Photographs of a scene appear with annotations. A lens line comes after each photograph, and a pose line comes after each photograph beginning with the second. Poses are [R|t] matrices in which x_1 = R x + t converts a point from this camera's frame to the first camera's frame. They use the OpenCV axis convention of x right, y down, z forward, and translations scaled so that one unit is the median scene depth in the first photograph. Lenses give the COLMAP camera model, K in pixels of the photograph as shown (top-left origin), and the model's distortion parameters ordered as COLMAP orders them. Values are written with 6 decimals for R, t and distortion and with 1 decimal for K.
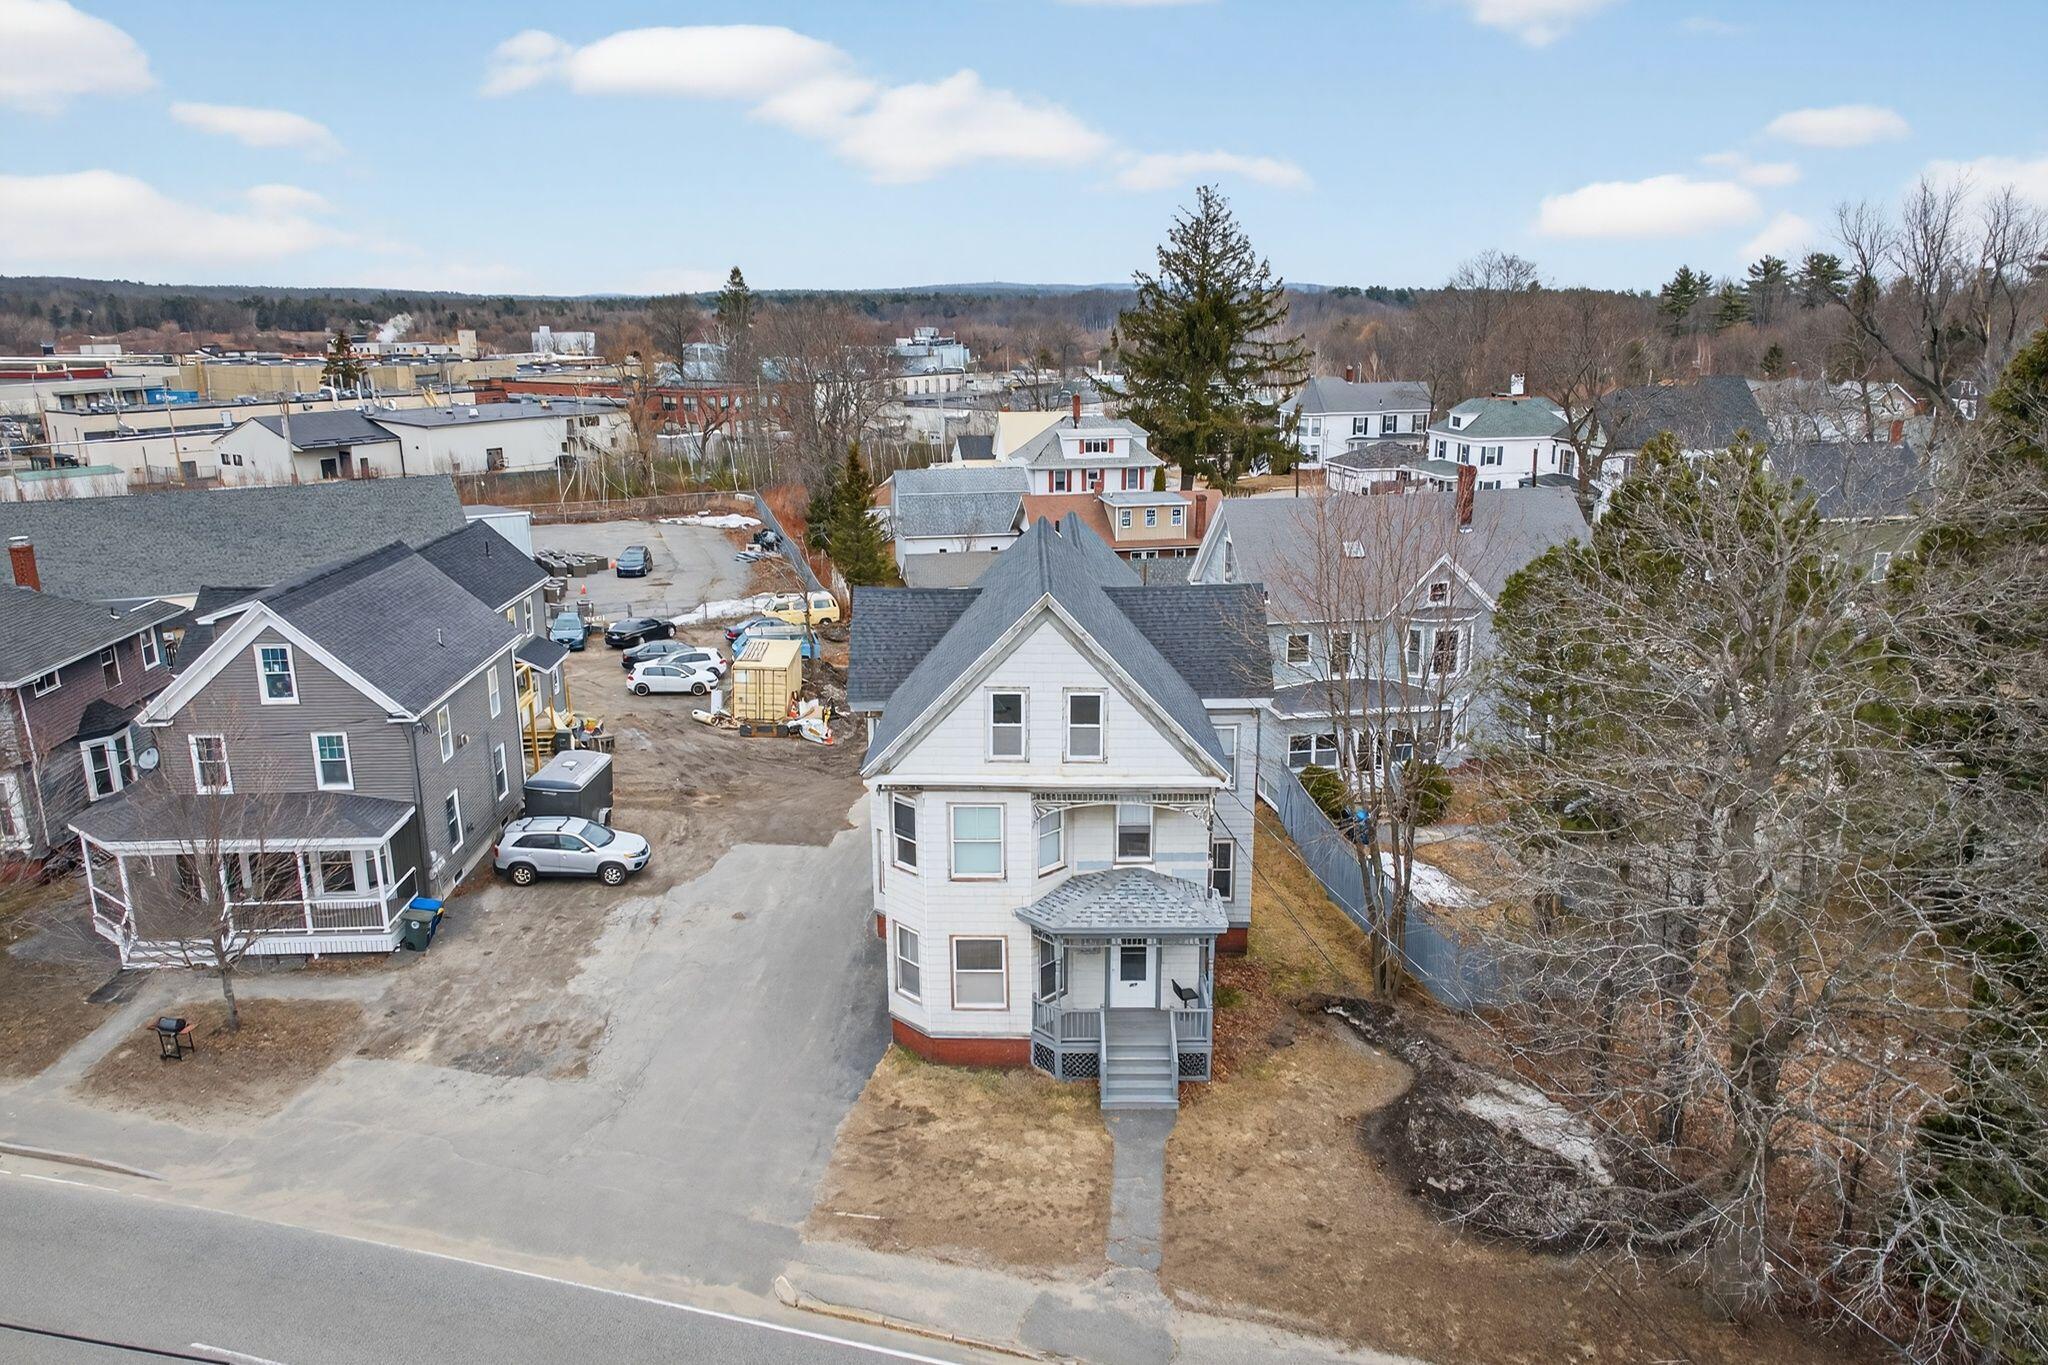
lens RADIAL K [[1416.5, 0, 1023.7], [0, 1416.5, 680.2], [0, 0, 1]] dist [0.000381, -0.006534]
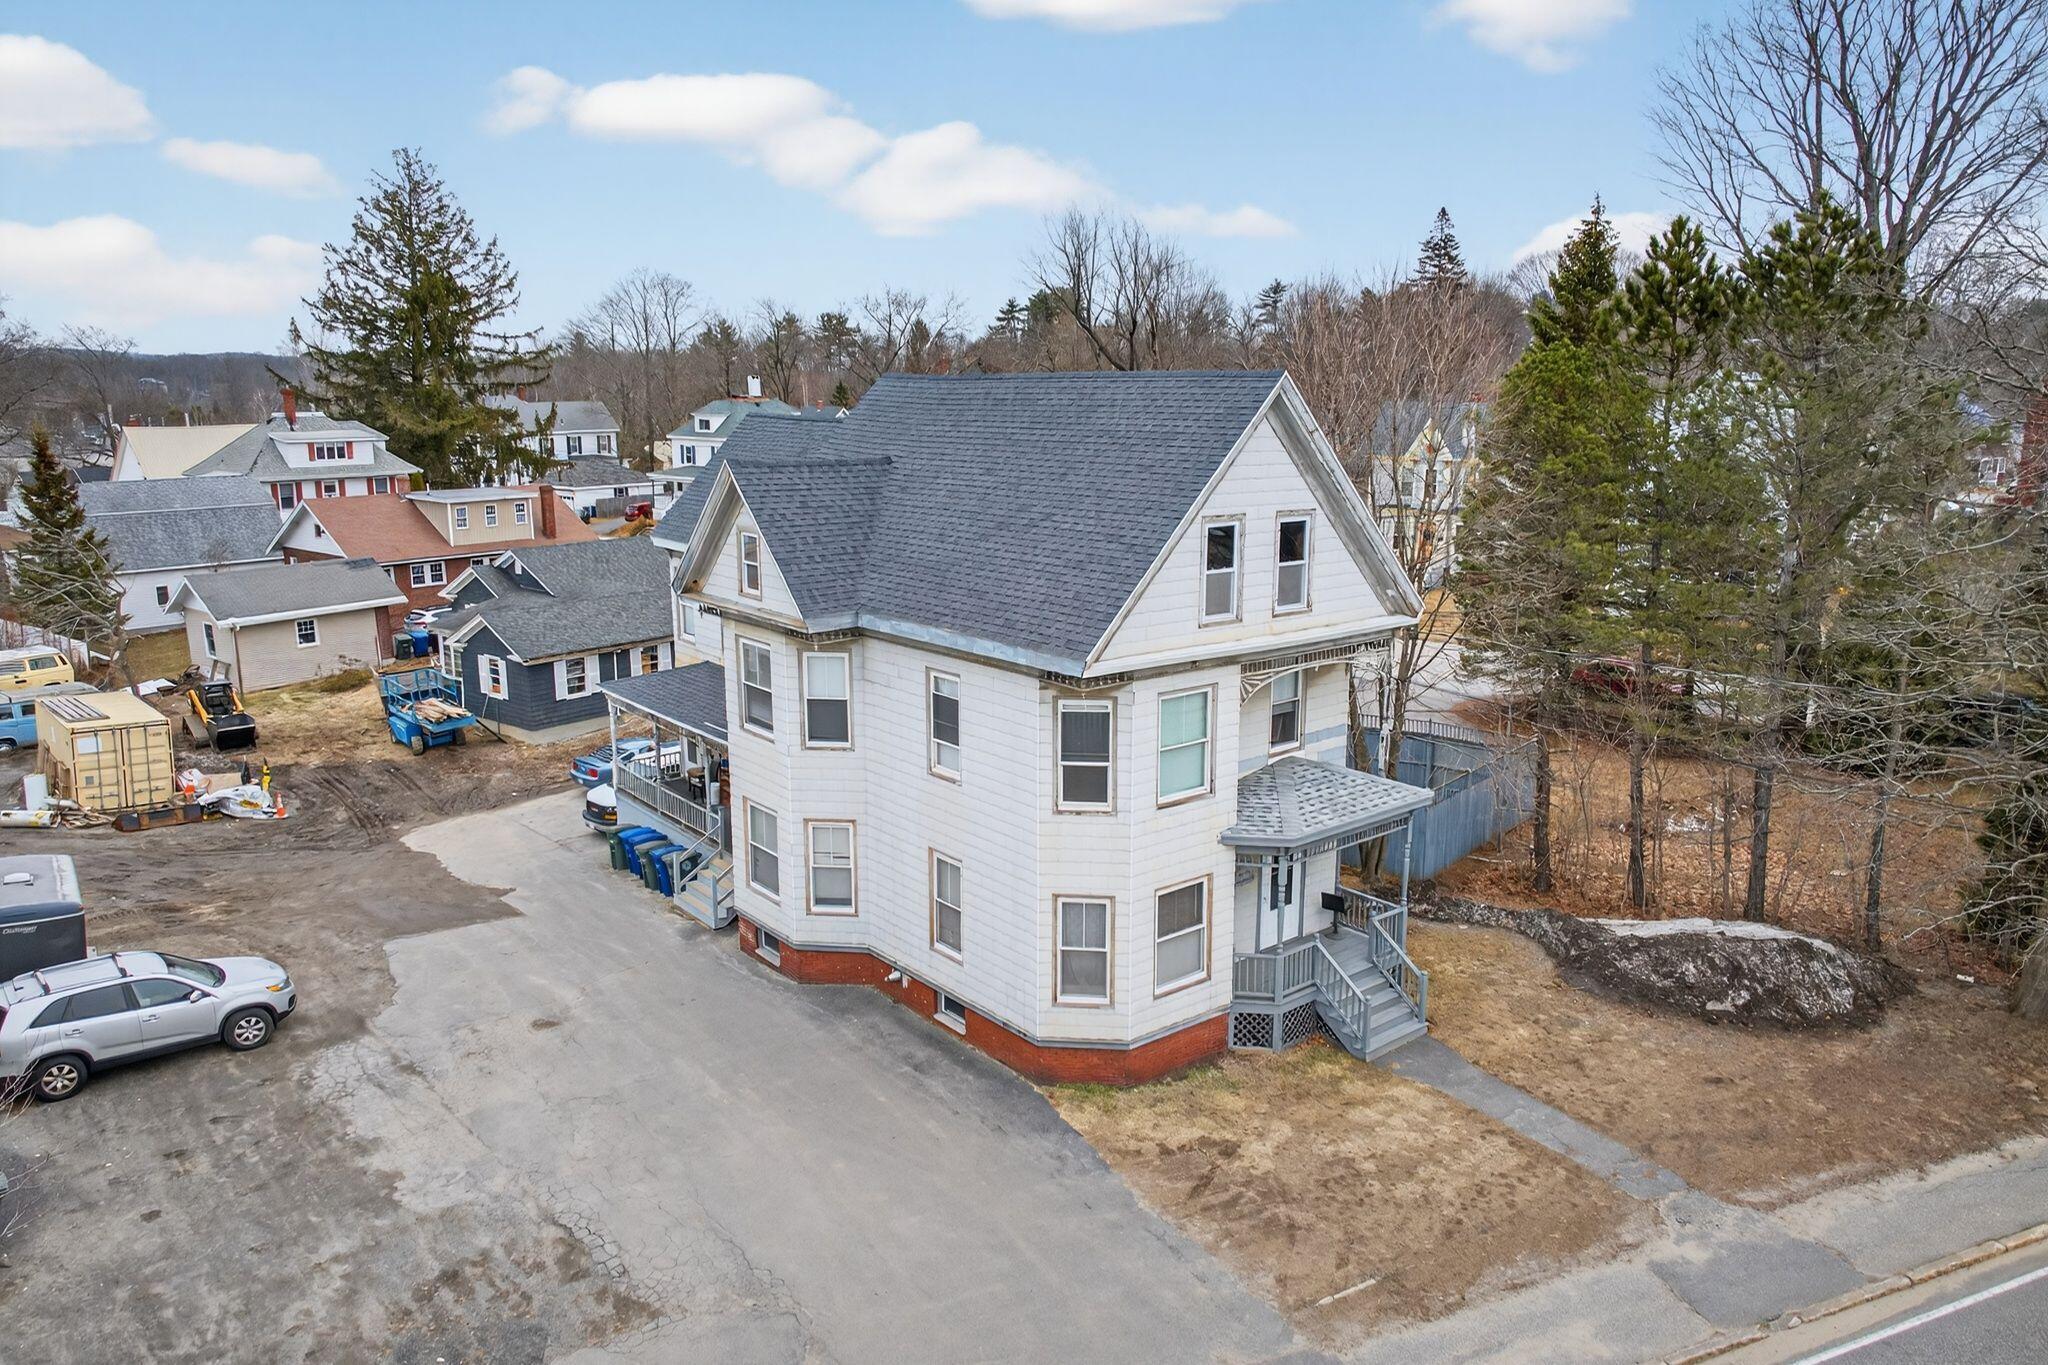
lens RADIAL K [[1416.5, 0, 980.5], [0, 1416.5, 677.2], [0, 0, 1]] dist [0.000381, -0.006534]
pose [[0.764638, -0.120015, 0.633186, -0.477639], [0.160258, 0.987054, -0.006441, 0.059003], [-0.624216, 0.106399, 0.773973, 0.438653]]
